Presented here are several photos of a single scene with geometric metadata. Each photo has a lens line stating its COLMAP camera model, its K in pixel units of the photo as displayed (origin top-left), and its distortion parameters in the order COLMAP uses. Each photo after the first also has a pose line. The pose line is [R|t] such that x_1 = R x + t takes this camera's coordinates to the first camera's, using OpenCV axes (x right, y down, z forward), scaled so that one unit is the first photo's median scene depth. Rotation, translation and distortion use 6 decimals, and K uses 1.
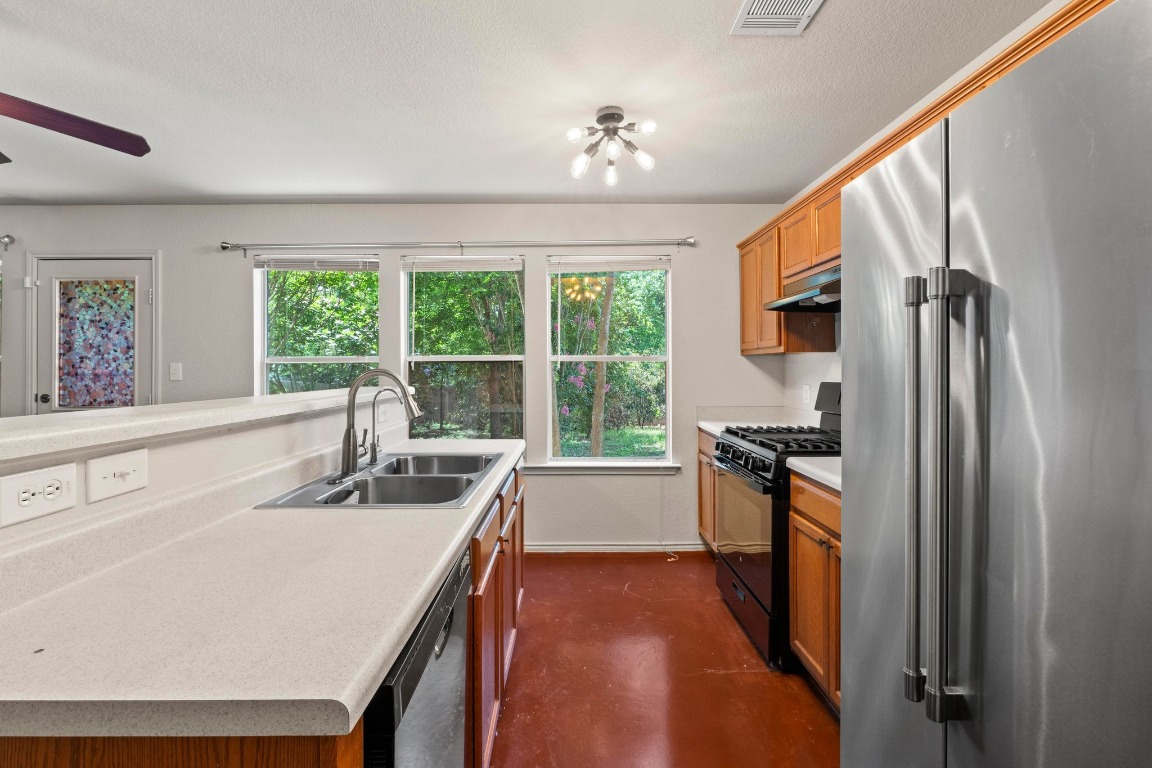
lens RADIAL K [[500.5, 0, 570.9], [0, 500.5, 367.7], [0, 0, 1]] dist [-0.004287, -0.000434]
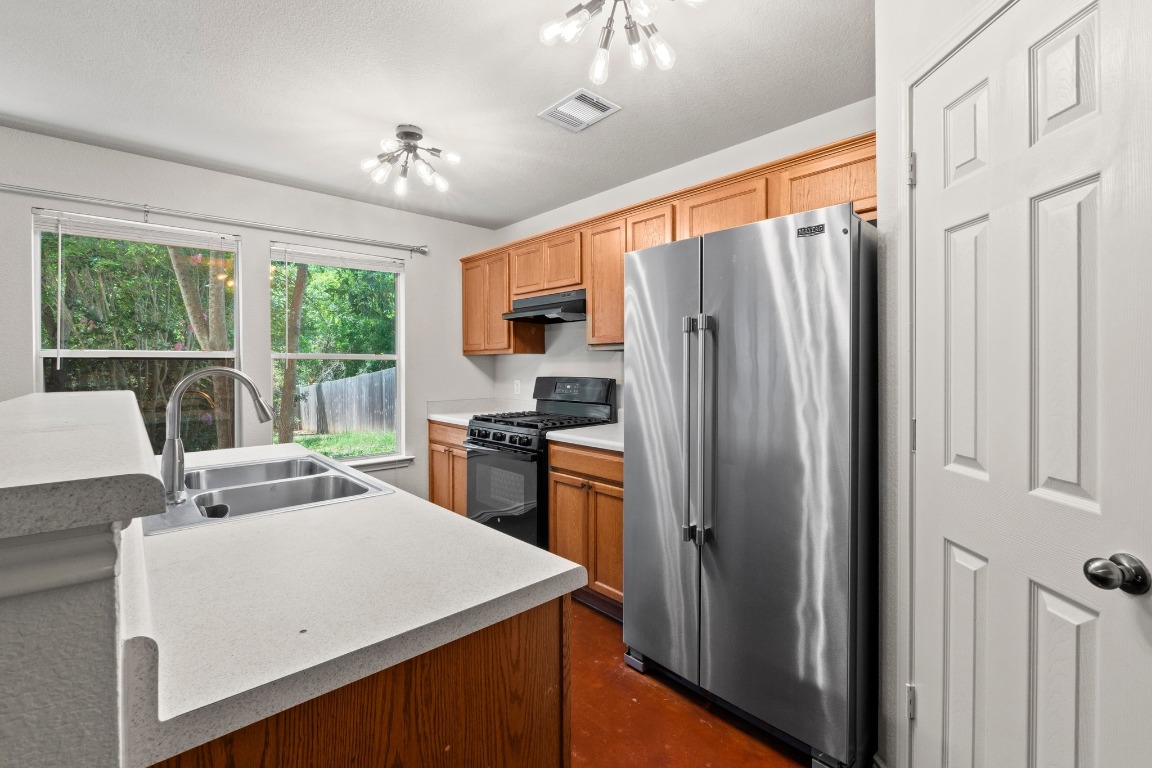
lens RADIAL K [[500.5, 0, 574.4], [0, 500.5, 374.7], [0, 0, 1]] dist [-0.004287, -0.000434]
pose [[0.743347, -0.012249, 0.668793, -0.312356], [0.000835, 0.999849, 0.017385, 0.000812], [-0.668905, -0.012364, 0.743245, -0.040642]]
